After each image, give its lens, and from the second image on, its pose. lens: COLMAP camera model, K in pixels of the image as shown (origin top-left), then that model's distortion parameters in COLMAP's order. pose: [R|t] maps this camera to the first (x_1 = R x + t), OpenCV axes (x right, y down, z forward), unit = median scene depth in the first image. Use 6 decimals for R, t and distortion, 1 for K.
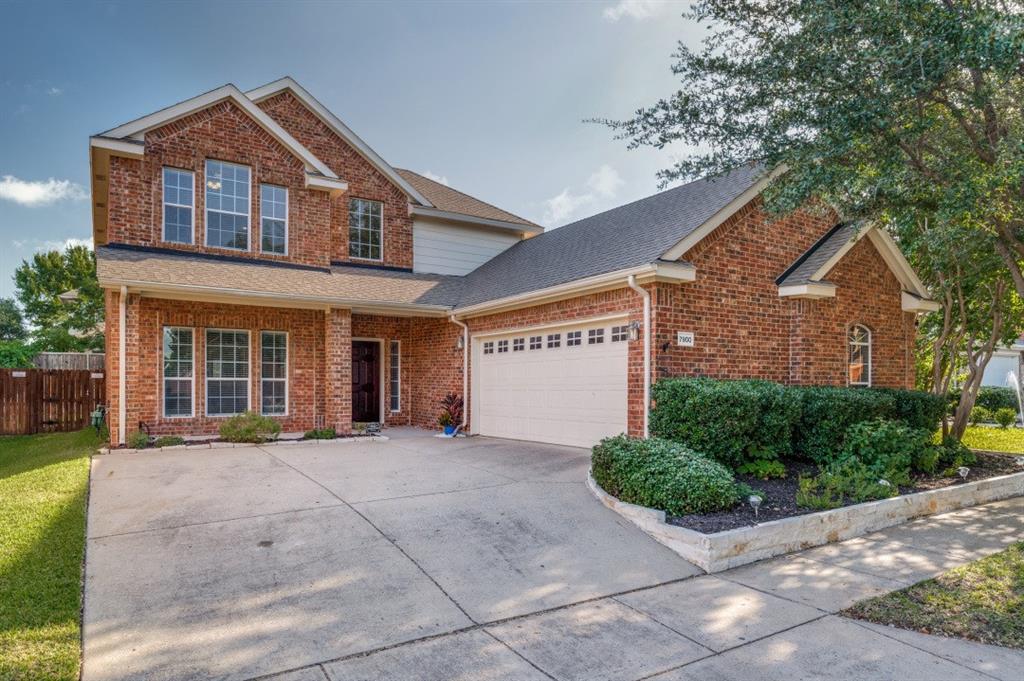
lens RADIAL K [[472.0, 0, 511.3], [0, 472.0, 336.7], [0, 0, 1]] dist [-0.001344, -0.000147]
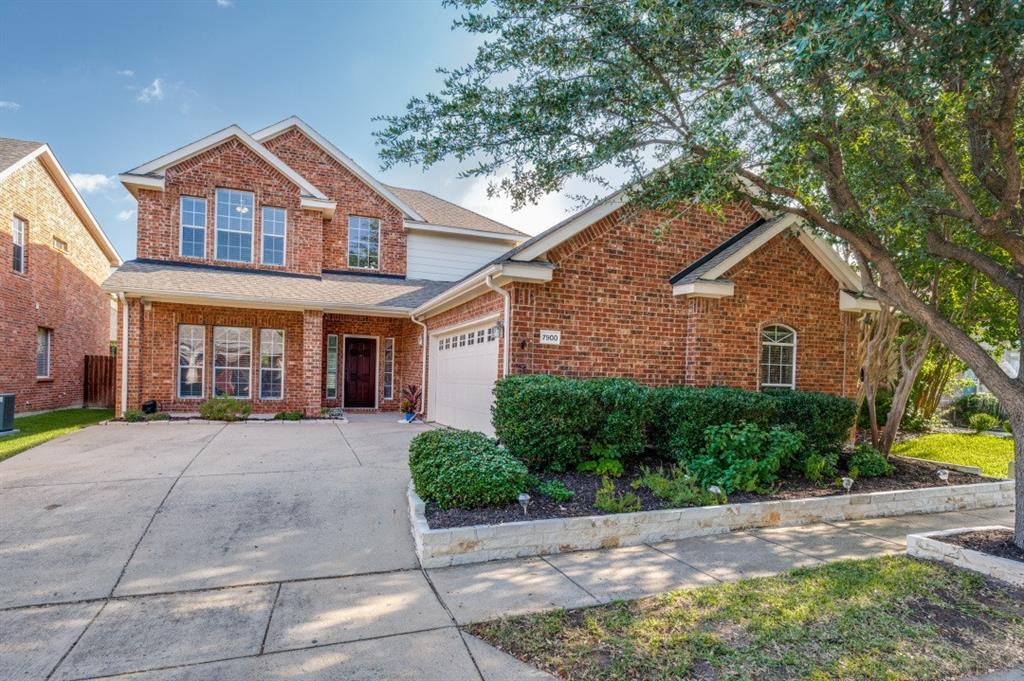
lens RADIAL K [[411.9, 0, 503.8], [0, 411.9, 340.7], [0, 0, 1]] dist [0.000337, -0.000129]
pose [[0.986933, 0.008991, -0.160881, 0.351344], [-0.007293, 0.999911, 0.011142, 0.002614], [0.160967, -0.009823, 0.986911, 0.080834]]
